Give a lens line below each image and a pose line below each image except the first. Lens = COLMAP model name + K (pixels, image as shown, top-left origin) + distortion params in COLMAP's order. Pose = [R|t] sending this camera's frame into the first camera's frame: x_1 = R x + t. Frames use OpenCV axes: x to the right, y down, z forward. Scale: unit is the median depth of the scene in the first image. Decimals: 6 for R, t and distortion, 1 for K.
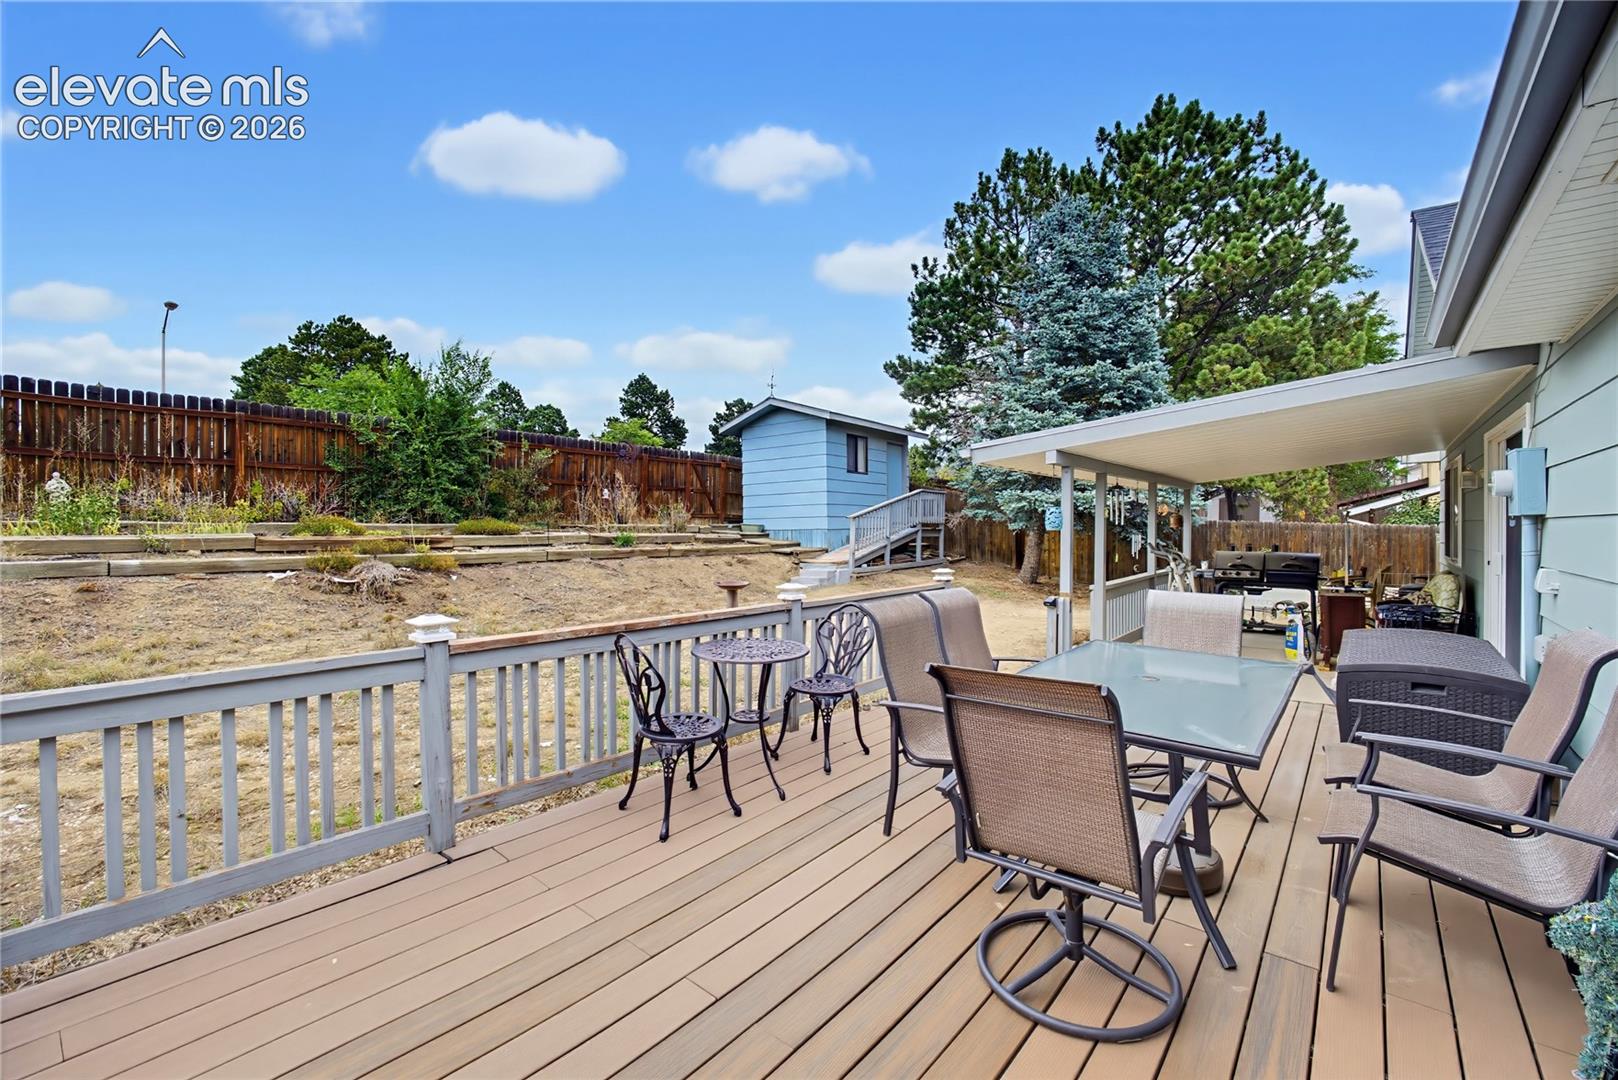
lens RADIAL K [[679.0, 0, 804.3], [0, 679.0, 525.3], [0, 0, 1]] dist [-0.001114, -0.000028]
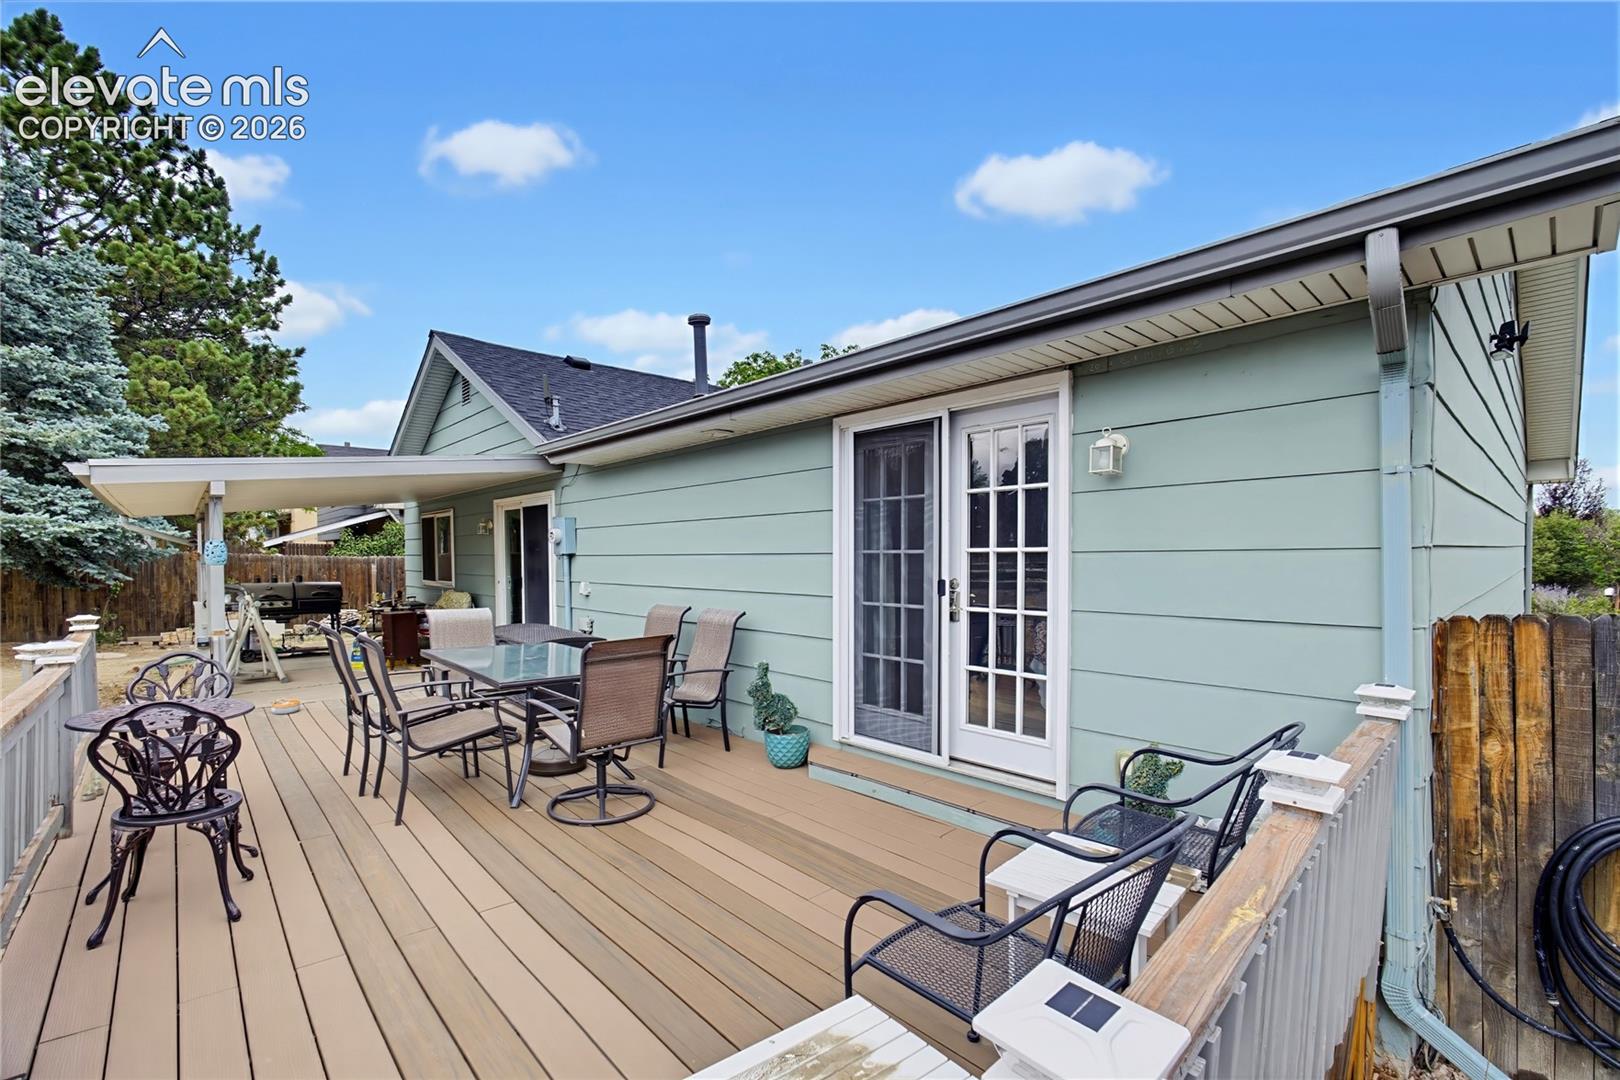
lens RADIAL K [[692.6, 0, 810.6], [0, 692.6, 532.8], [0, 0, 1]] dist [0.000099, 0.000425]
pose [[0.130292, 0.031143, 0.990986, -0.222799], [0.000250, 0.999505, -0.031444, -0.003820], [-0.991476, 0.004345, 0.130220, 0.025920]]
